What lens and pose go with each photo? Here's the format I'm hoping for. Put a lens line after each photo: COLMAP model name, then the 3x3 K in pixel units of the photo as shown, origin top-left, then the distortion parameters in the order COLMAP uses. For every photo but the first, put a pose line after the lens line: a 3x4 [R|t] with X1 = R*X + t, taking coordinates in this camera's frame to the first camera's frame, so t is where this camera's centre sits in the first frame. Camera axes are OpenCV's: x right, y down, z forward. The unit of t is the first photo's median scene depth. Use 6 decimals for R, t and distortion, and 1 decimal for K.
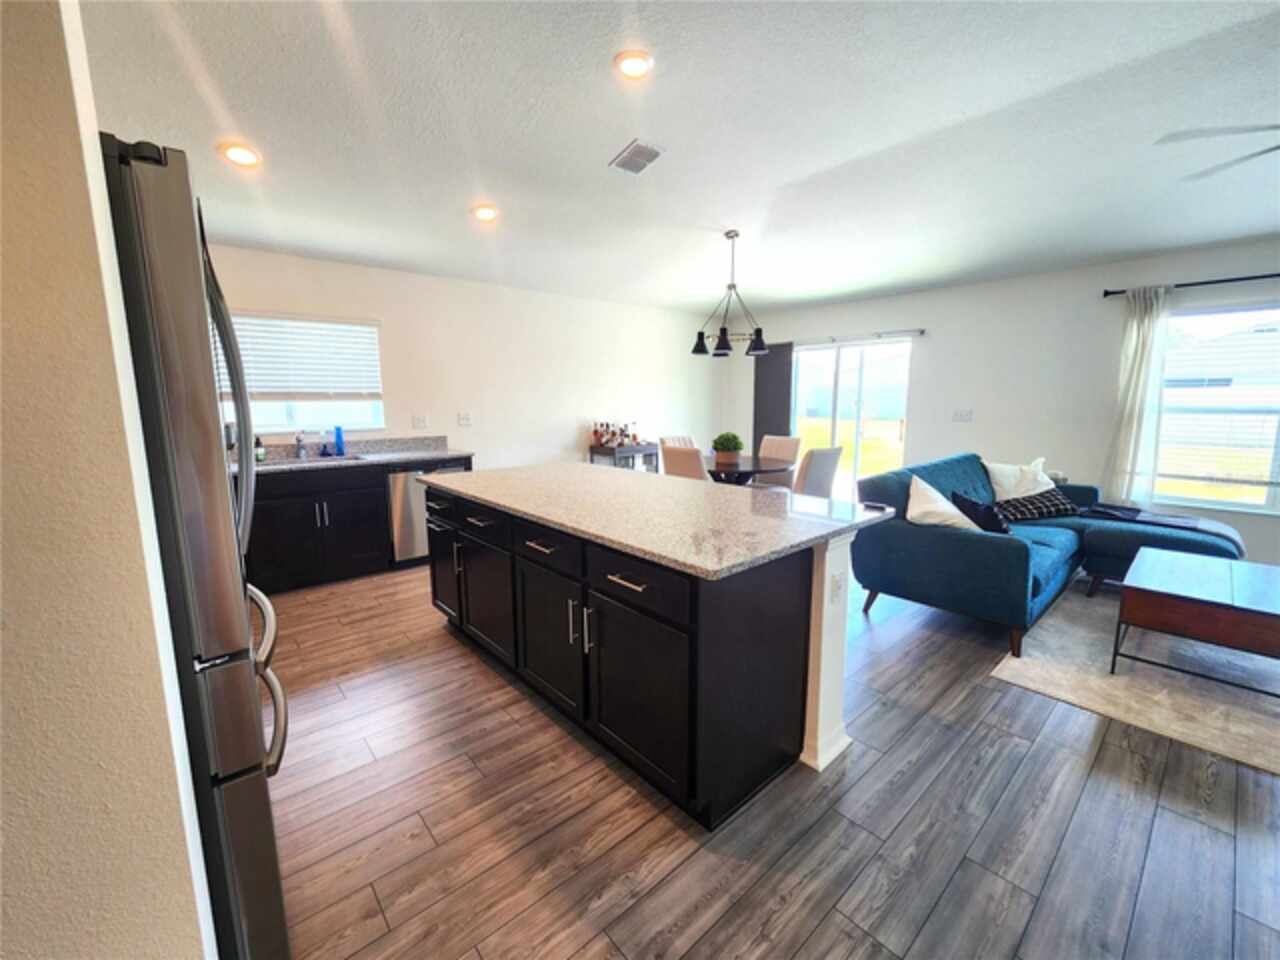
lens RADIAL K [[518.7, 0, 641.4], [0, 518.7, 474.1], [0, 0, 1]] dist [0.000480, -0.000202]
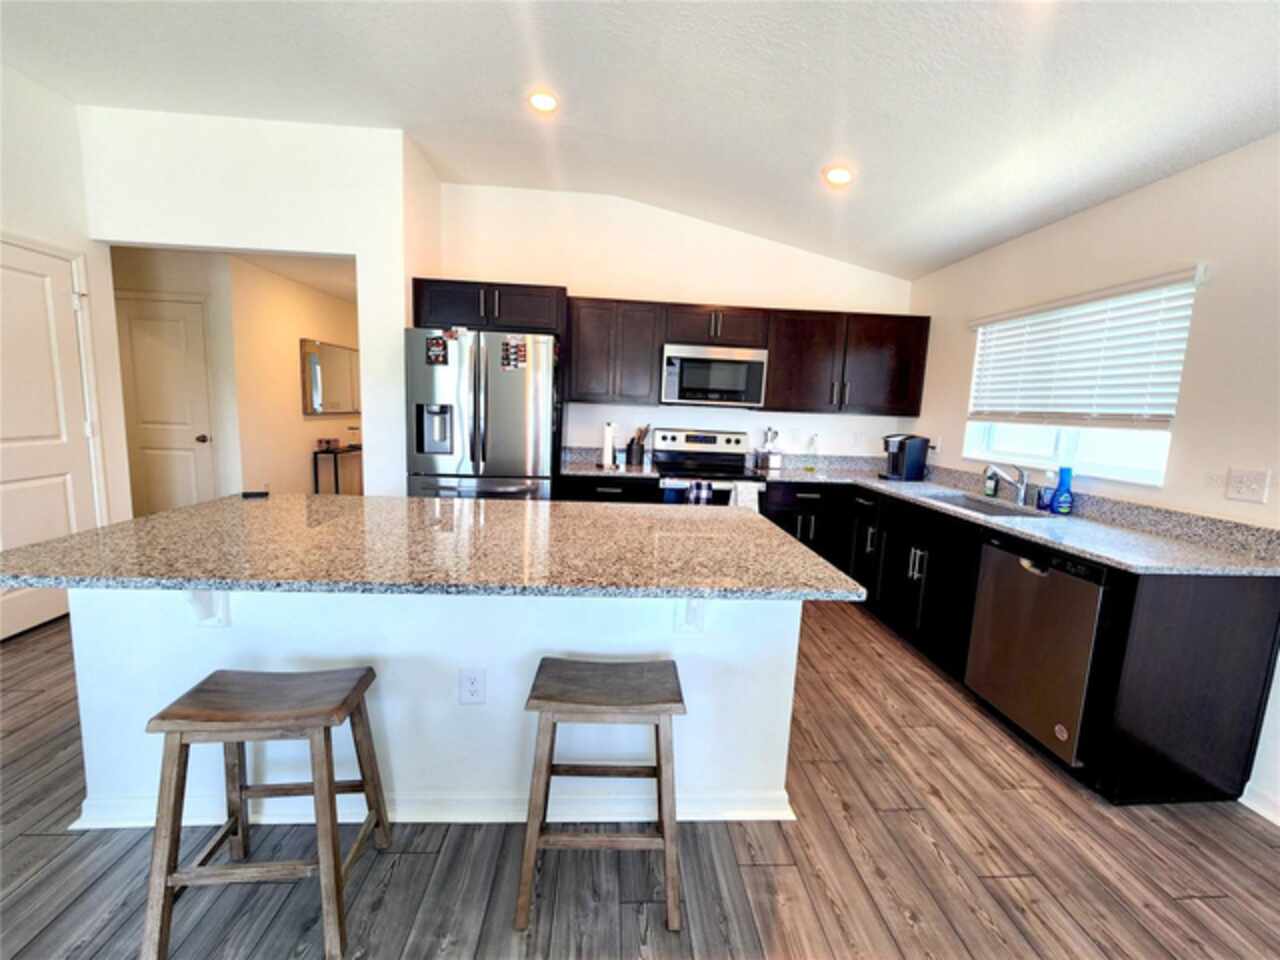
lens RADIAL K [[518.7, 0, 641.4], [0, 518.7, 474.1], [0, 0, 1]] dist [0.000480, -0.000202]
pose [[-0.604272, 0.074206, -0.793315, 0.211946], [-0.166013, 0.962077, 0.216444, -0.132937], [0.779292, 0.262491, -0.569037, 0.955237]]
